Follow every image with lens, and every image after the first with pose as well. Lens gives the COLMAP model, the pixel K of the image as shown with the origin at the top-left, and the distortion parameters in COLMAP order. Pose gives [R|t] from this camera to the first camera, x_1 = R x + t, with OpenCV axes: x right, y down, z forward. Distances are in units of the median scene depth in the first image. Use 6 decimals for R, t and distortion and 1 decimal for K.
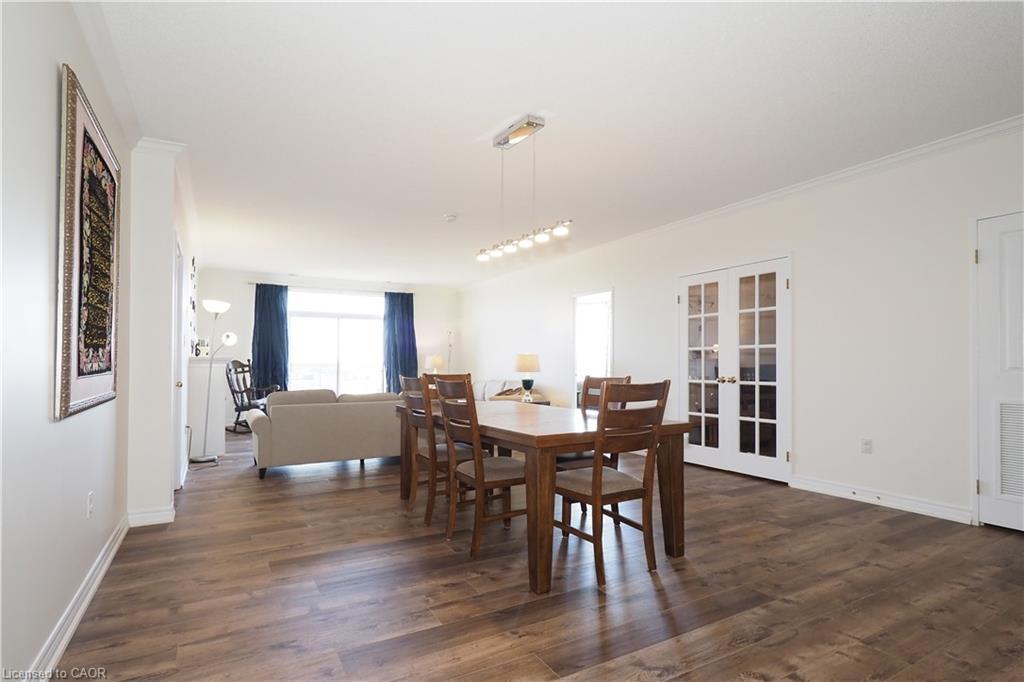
lens RADIAL K [[519.4, 0, 509.3], [0, 519.4, 357.8], [0, 0, 1]] dist [-0.000943, 0.000094]
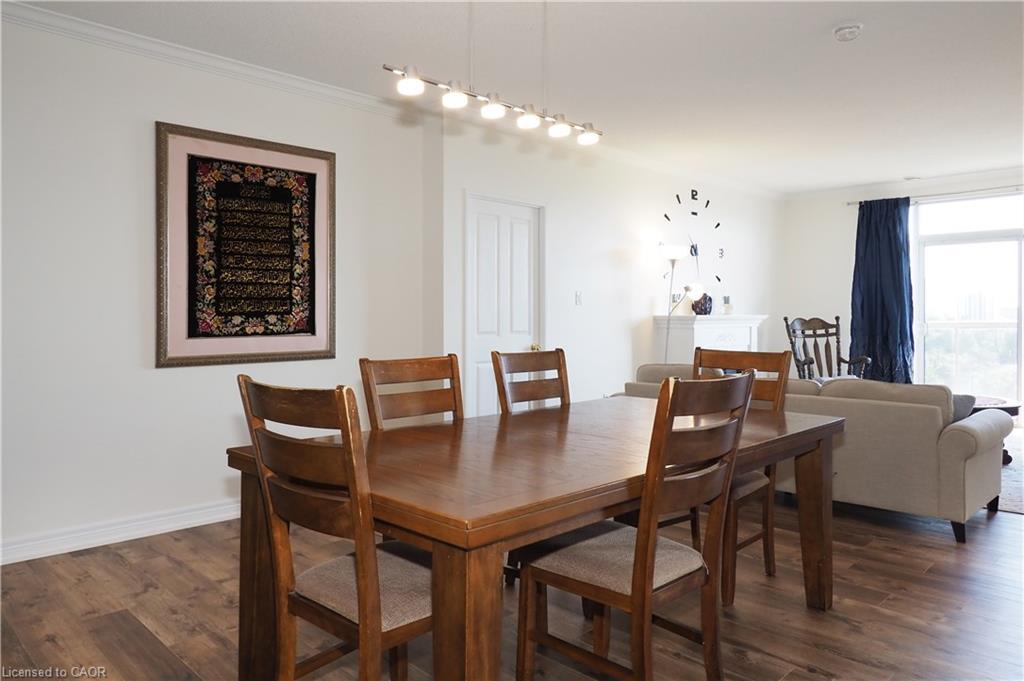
lens RADIAL K [[697.3, 0, 462.5], [0, 697.3, 321.5], [0, 0, 1]] dist [0.001322, 0.001376]
pose [[0.230109, 0.005503, -0.973149, 0.321493], [0.011535, 0.999898, 0.008382, -0.005326], [0.973096, -0.013154, 0.230022, 0.359015]]
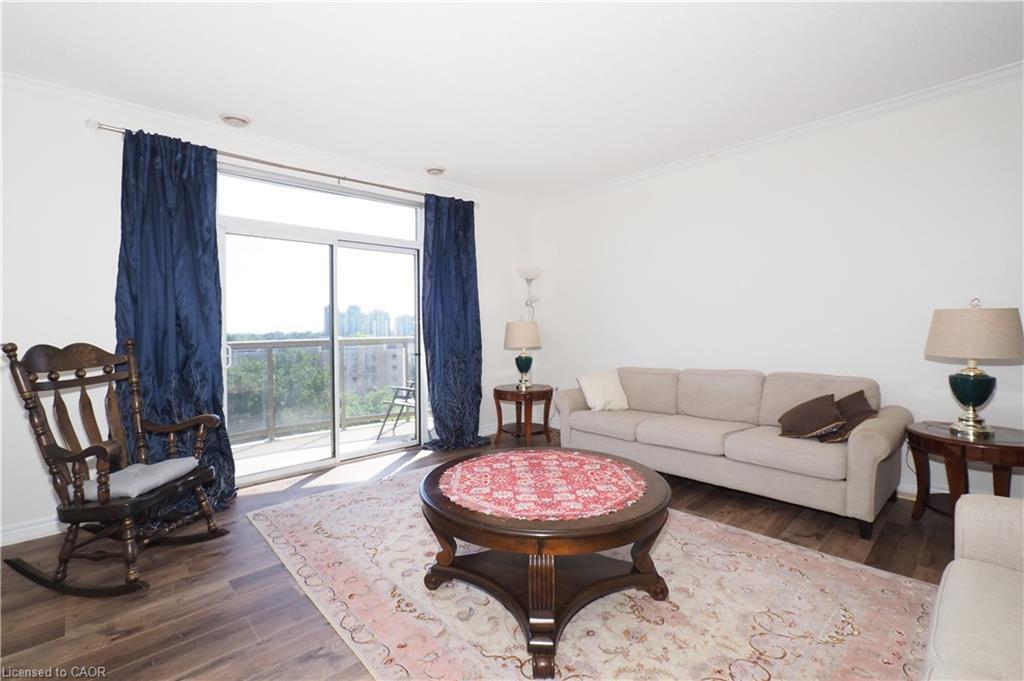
lens RADIAL K [[459.6, 0, 500.4], [0, 459.6, 340.1], [0, 0, 1]] dist [-0.036933, -0.000023]
pose [[0.973606, -0.024357, 0.226931, -0.363323], [0.017652, 0.999347, 0.031528, -0.002506], [-0.227551, -0.026690, 0.973400, 0.753927]]
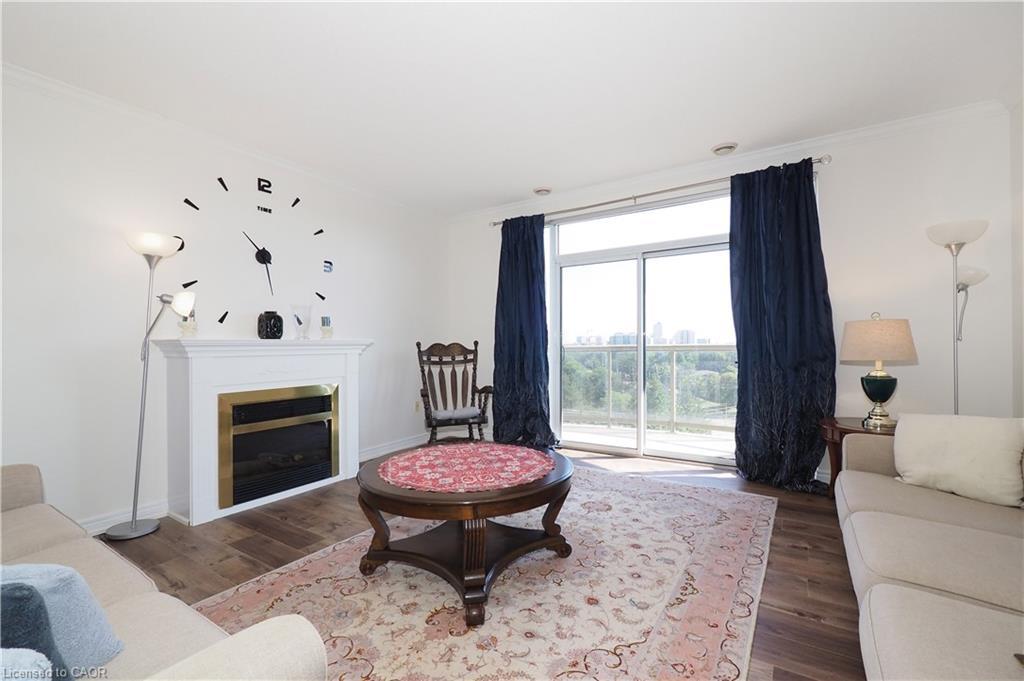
lens RADIAL K [[449.8, 0, 495.6], [0, 449.8, 343.7], [0, 0, 1]] dist [-0.000026, 0.000024]
pose [[0.450262, -0.008581, -0.892855, 0.002372], [0.020004, 0.999800, 0.000479, 0.005958], [0.892673, -0.018077, 0.450343, 0.889126]]
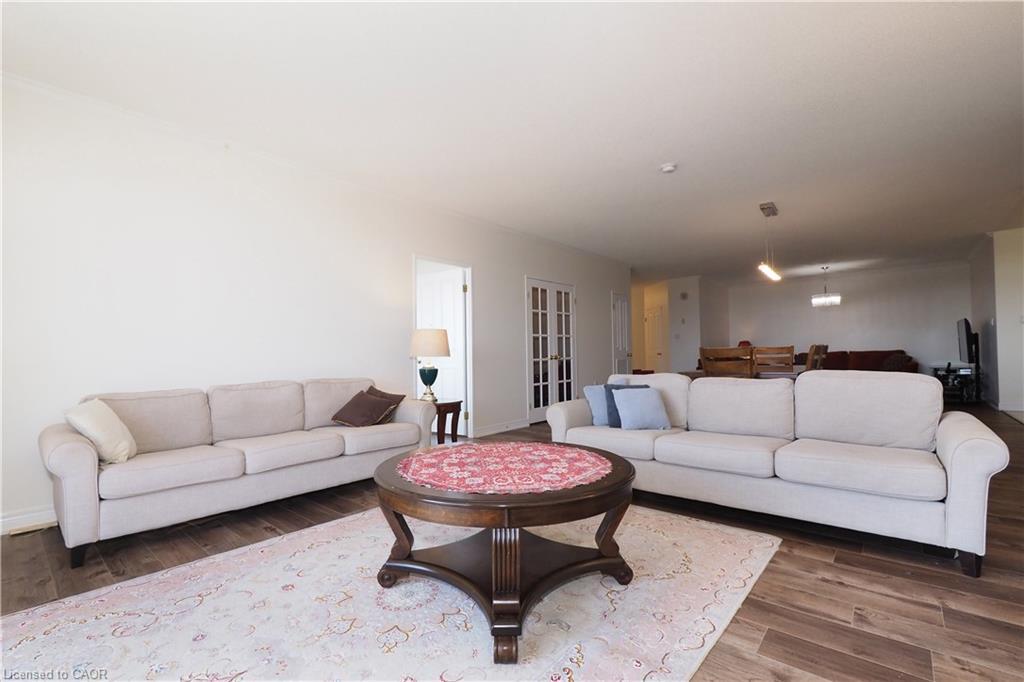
lens RADIAL K [[457.6, 0, 491.5], [0, 457.6, 354.2], [0, 0, 1]] dist [-0.000225, 0.000085]
pose [[-0.315709, 0.009451, 0.948809, -0.526438], [0.012195, 0.999908, -0.005903, 0.027376], [-0.948778, 0.009707, -0.315795, 1.097207]]
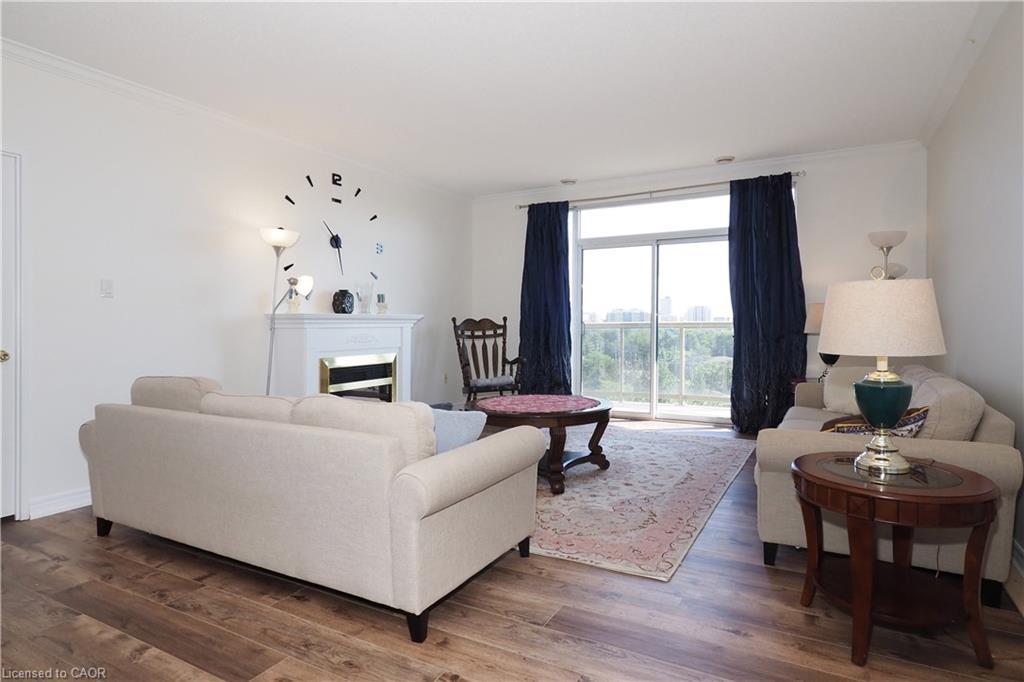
lens RADIAL K [[588.5, 0, 506.9], [0, 588.5, 326.9], [0, 0, 1]] dist [0.000599, 0.000798]
pose [[0.522469, 0.002051, -0.852656, 0.186482], [0.013043, 0.999861, 0.010397, 0.007987], [0.852558, -0.016554, 0.522370, 0.687892]]
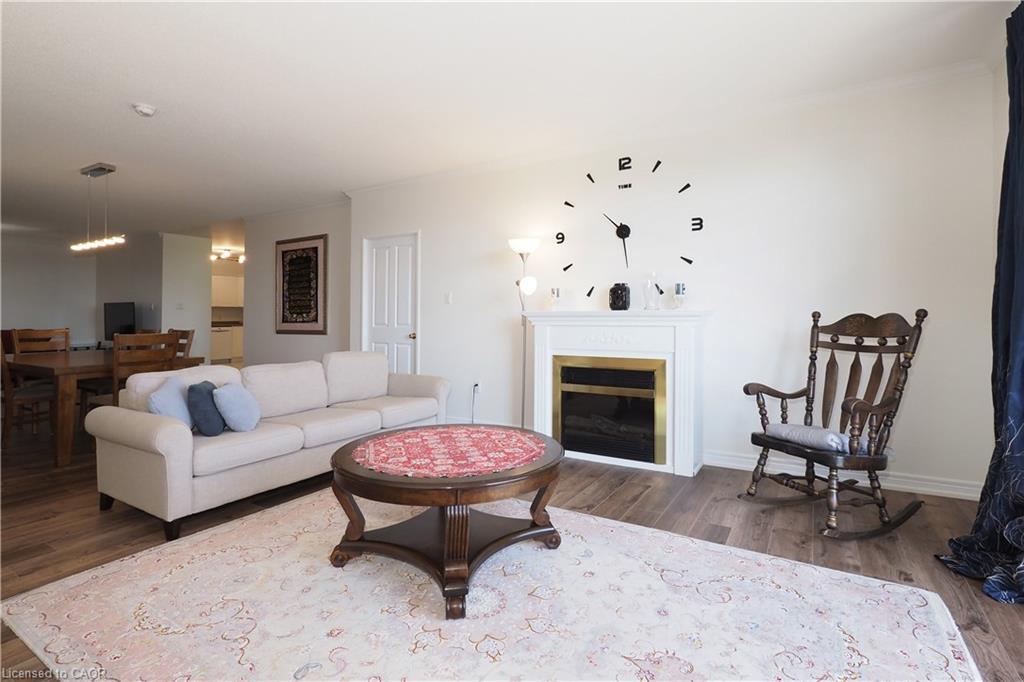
lens RADIAL K [[491.1, 0, 521.0], [0, 491.1, 305.0], [0, 0, 1]] dist [-0.000841, 0.000074]
pose [[-0.873048, -0.011749, -0.487493, -0.166782], [0.005329, 0.999420, -0.033630, 0.008878], [0.487605, -0.031958, -0.872479, 1.304021]]
